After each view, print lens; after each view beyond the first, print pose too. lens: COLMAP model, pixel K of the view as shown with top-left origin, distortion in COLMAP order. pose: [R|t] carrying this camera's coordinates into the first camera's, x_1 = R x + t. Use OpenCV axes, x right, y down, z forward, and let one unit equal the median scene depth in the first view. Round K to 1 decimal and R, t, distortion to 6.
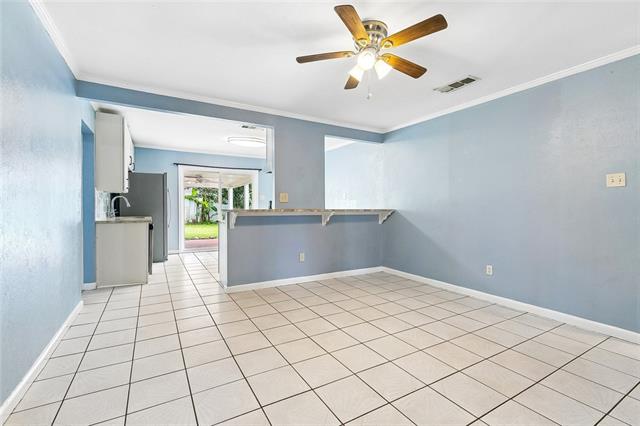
lens RADIAL K [[289.7, 0, 319.6], [0, 289.7, 209.6], [0, 0, 1]] dist [-0.002710, -0.000168]
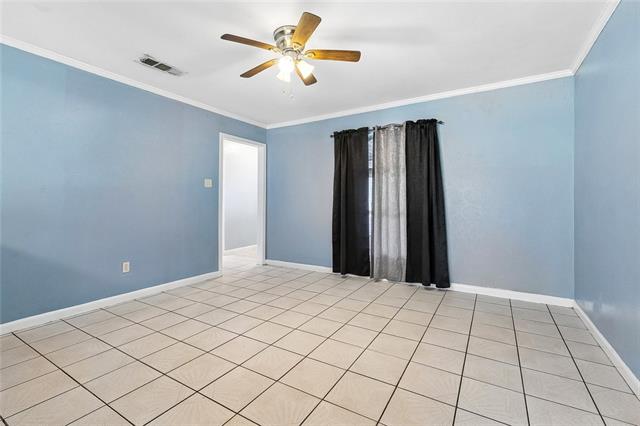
lens RADIAL K [[289.7, 0, 318.8], [0, 289.7, 200.7], [0, 0, 1]] dist [-0.002710, -0.000168]
pose [[-0.479411, -0.001387, 0.877589, -1.430936], [0.002373, 0.999993, 0.002877, -0.015201], [-0.877587, 0.003462, -0.479405, 2.493408]]
